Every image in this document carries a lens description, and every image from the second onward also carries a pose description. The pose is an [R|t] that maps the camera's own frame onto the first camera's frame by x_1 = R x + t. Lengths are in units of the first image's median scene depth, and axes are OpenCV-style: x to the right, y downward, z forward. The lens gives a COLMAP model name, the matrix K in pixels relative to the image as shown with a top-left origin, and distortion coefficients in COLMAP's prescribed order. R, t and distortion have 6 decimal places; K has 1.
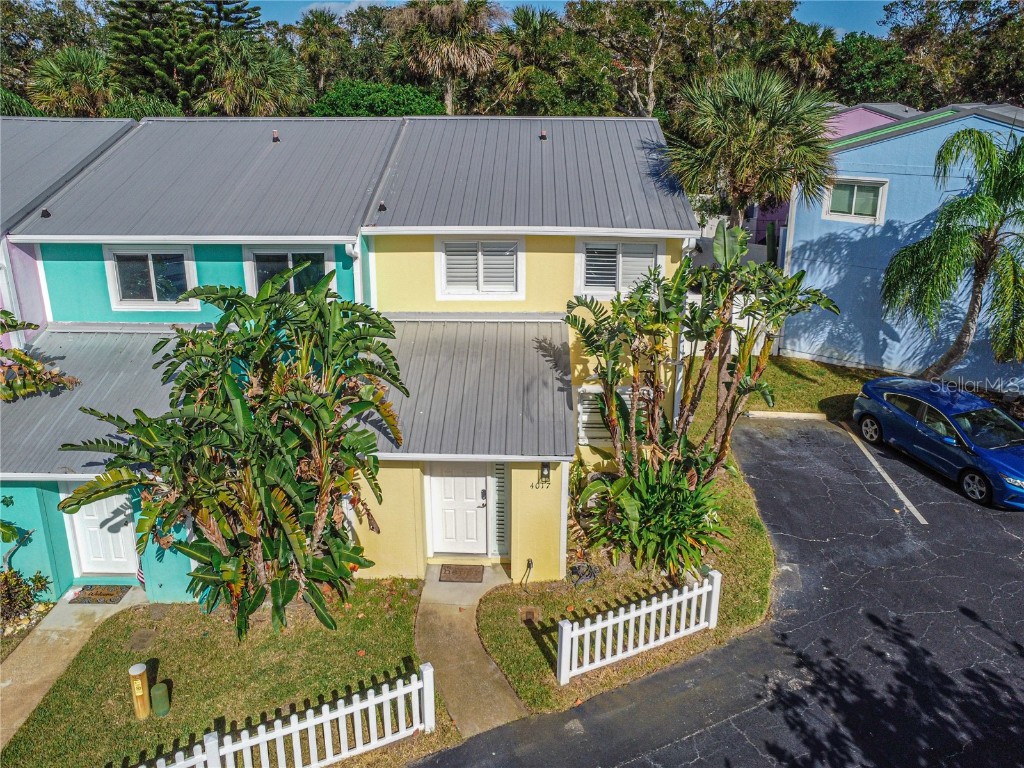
lens RADIAL K [[771.4, 0, 544.3], [0, 771.4, 358.5], [0, 0, 1]] dist [-0.054947, 0.078978]
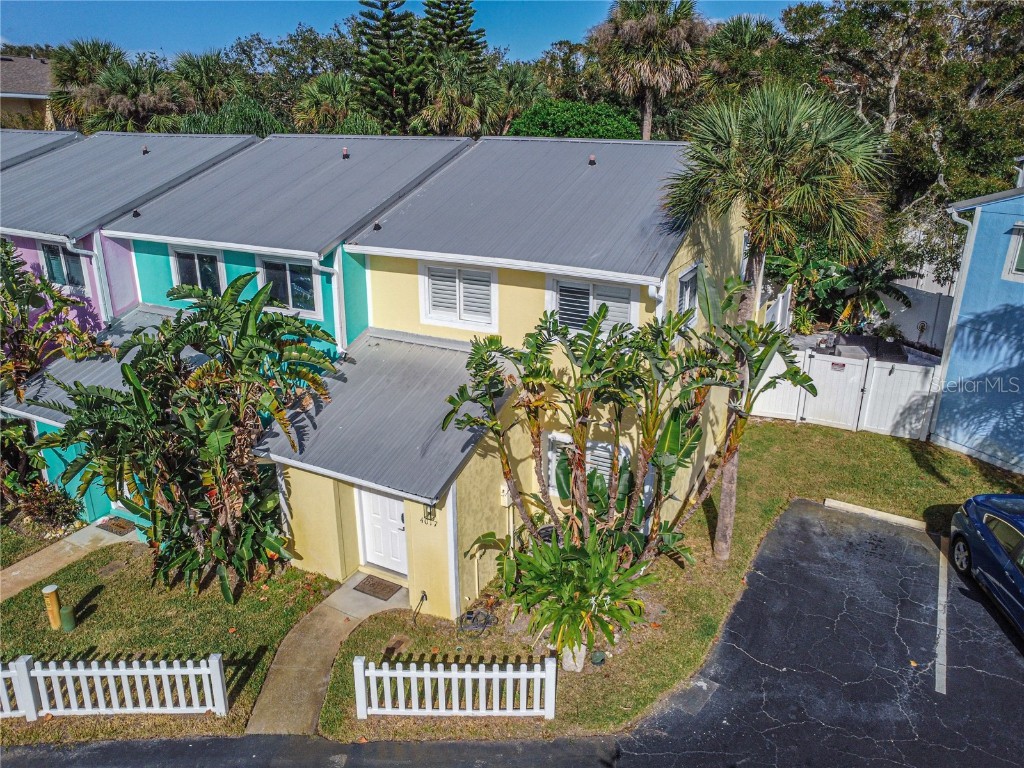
lens RADIAL K [[771.4, 0, 550.4], [0, 771.4, 398.0], [0, 0, 1]] dist [-0.054947, 0.078978]
pose [[0.891380, 0.161430, -0.423536, 0.466858], [-0.148786, 0.986860, 0.063005, -0.067738], [0.428141, 0.006855, 0.903686, 0.156684]]
